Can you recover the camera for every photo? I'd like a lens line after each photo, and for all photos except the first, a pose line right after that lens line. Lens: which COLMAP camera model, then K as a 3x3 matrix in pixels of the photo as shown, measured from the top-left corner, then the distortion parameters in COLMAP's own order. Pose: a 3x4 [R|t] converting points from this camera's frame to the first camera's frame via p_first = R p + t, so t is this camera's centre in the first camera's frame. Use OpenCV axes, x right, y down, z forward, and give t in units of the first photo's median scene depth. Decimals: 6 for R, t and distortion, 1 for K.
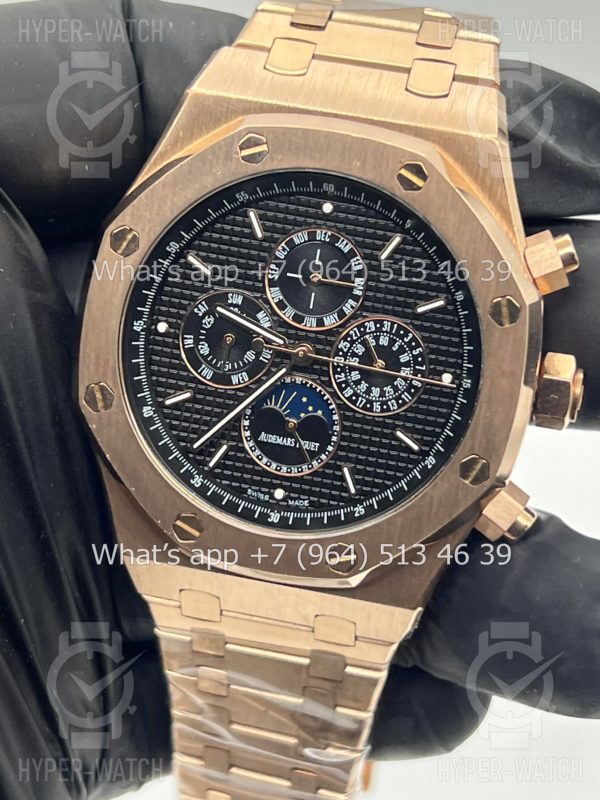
lens RADIAL K [[1895.7, 0, 296.2], [0, 1895.7, 402.1], [0, 0, 1]] dist [0.280252, 0.000000]
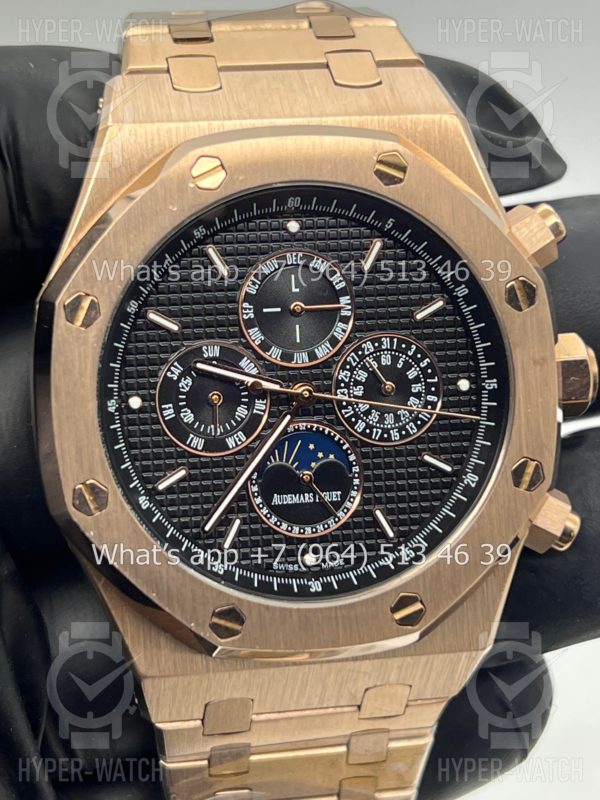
lens RADIAL K [[1895.7, 0, 299.4], [0, 1895.7, 394.8], [0, 0, 1]] dist [0.280252, 0.000000]
pose [[0.929844, -0.219232, 0.295511, -0.255485], [0.239037, 0.970477, -0.032171, 0.002270], [-0.279734, 0.100552, 0.954797, 0.167143]]
